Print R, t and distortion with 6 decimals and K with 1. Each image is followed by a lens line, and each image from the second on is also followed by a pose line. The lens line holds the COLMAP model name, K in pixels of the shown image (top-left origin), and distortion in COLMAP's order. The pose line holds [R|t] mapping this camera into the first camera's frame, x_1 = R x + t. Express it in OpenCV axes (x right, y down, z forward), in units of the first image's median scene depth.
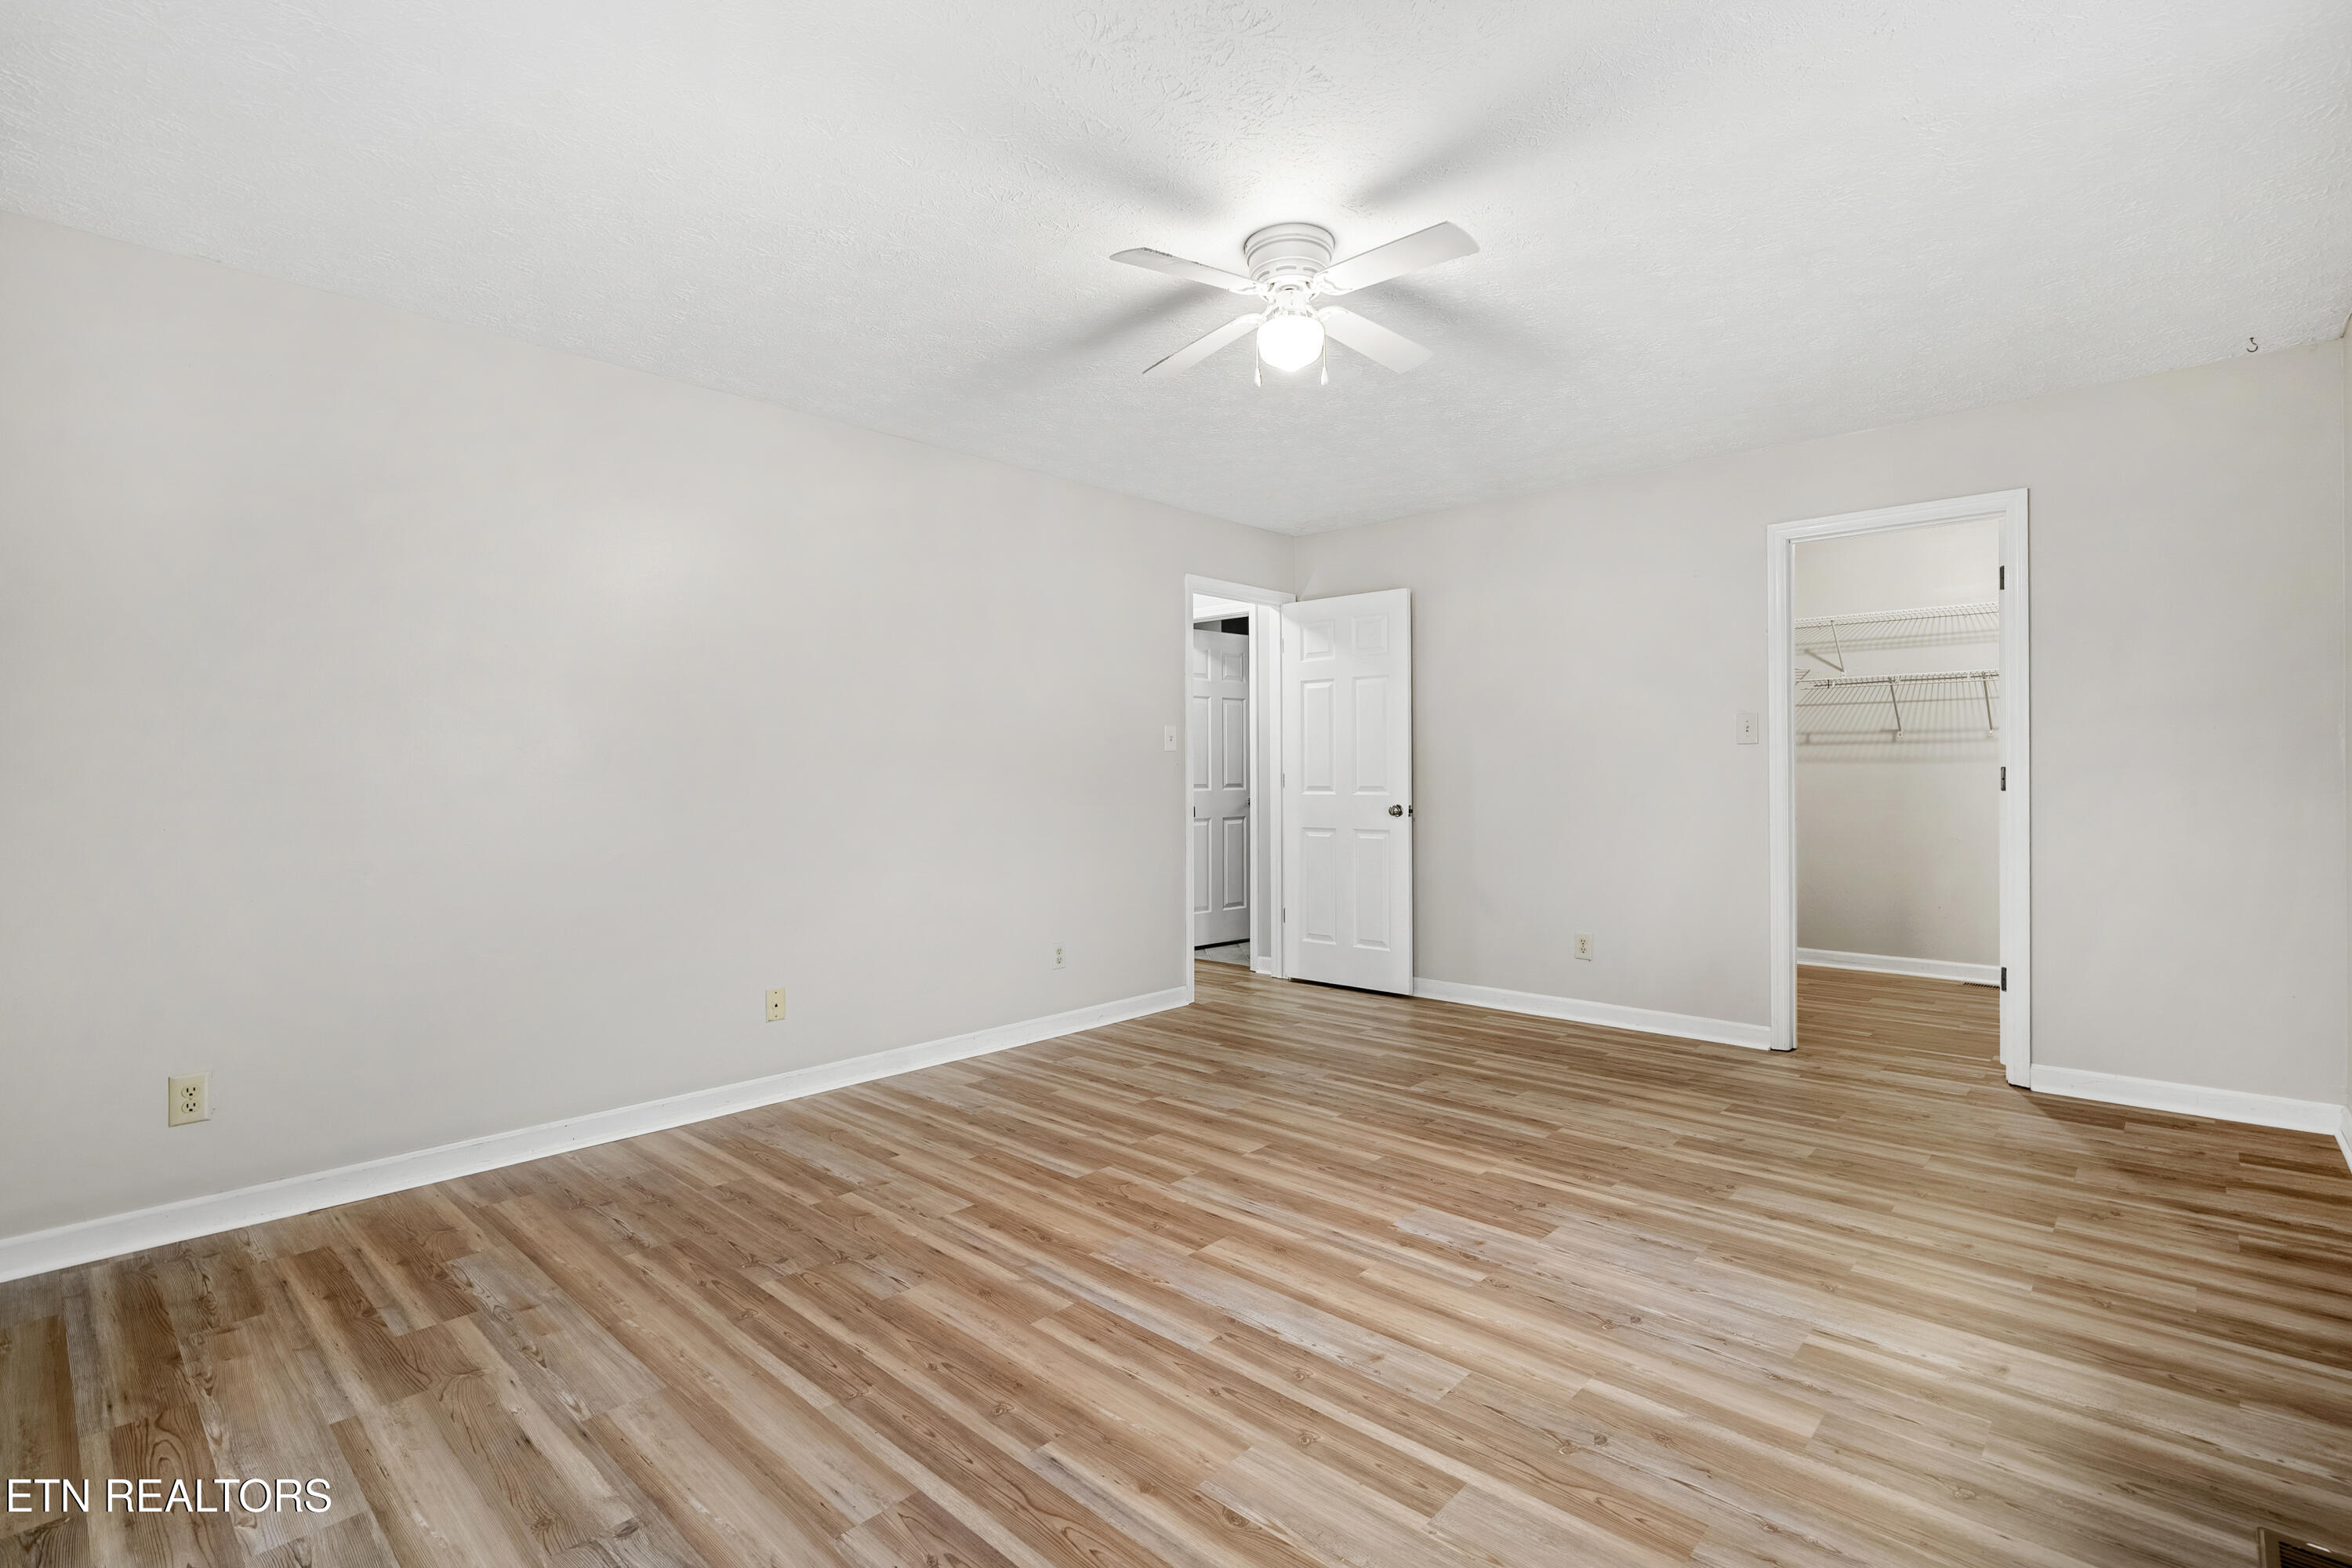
lens RADIAL K [[1085.0, 0, 1178.3], [0, 1085.0, 781.4], [0, 0, 1]] dist [-0.006012, -0.000170]
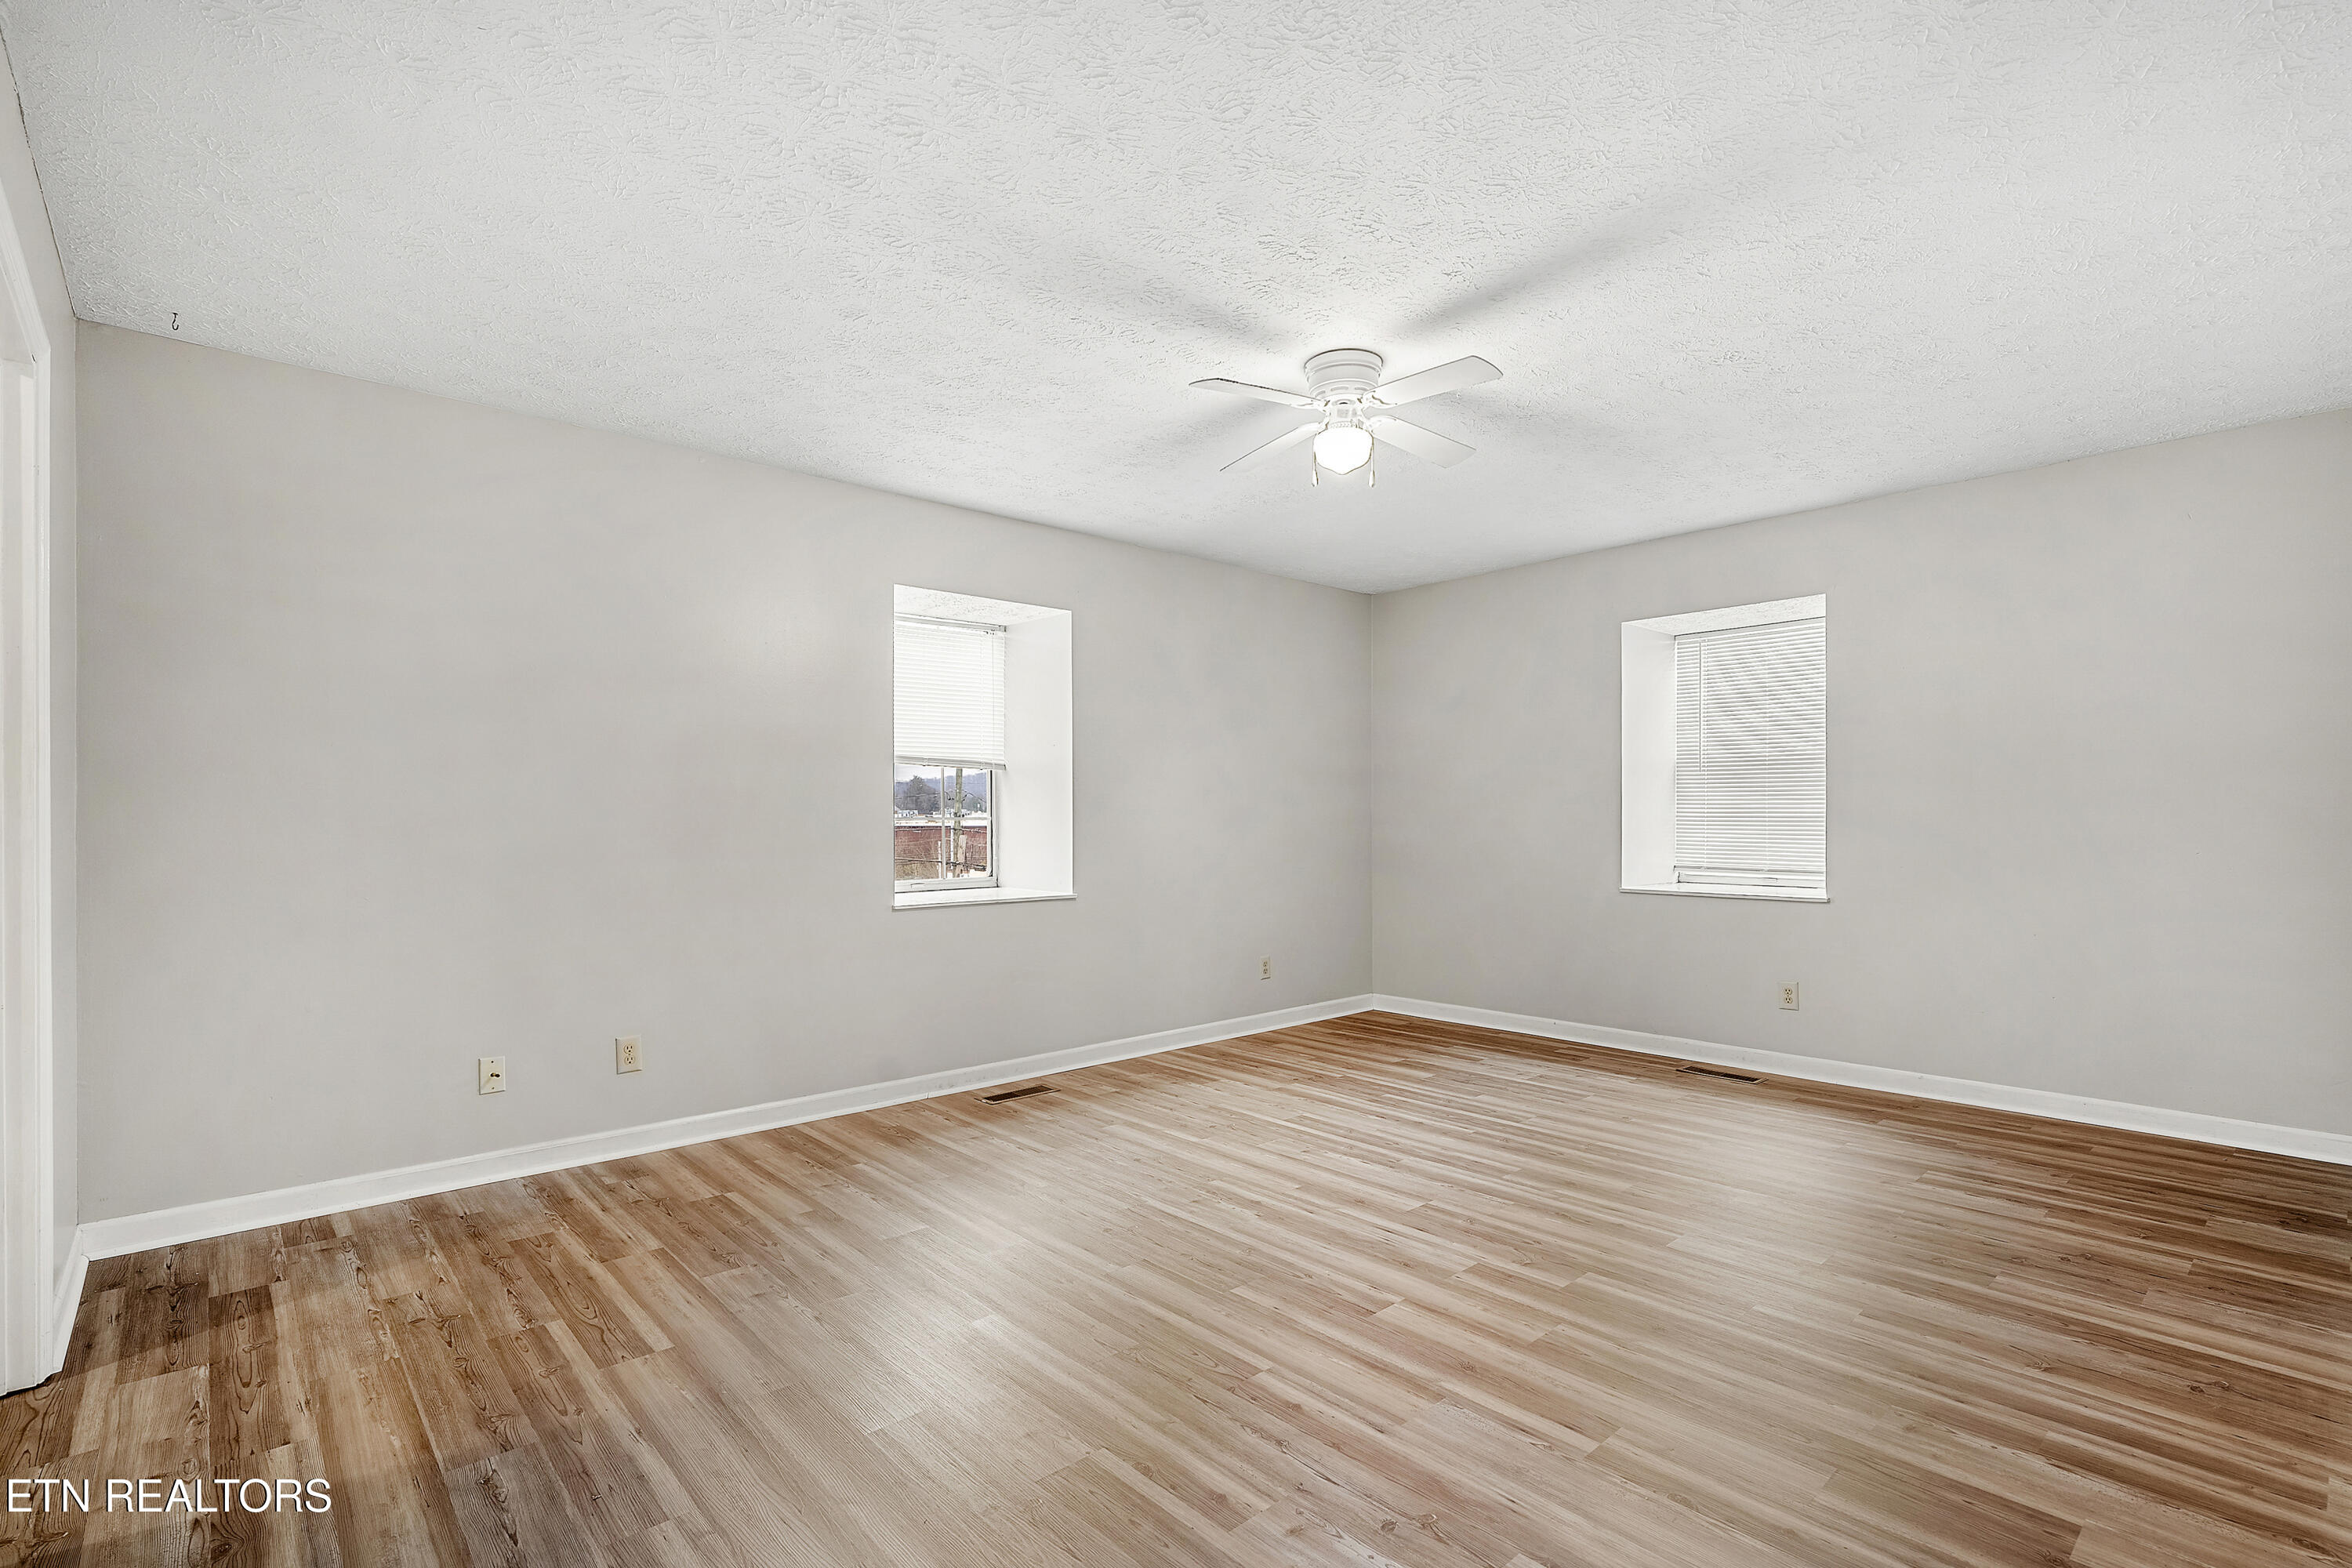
lens RADIAL K [[1085.0, 0, 1173.8], [0, 1085.0, 797.3], [0, 0, 1]] dist [-0.006012, -0.000170]
pose [[-0.996127, 0.012654, 0.087008, 0.182881], [0.011539, 0.999845, -0.013305, -0.016989], [-0.087163, -0.012250, -0.996119, 2.156423]]
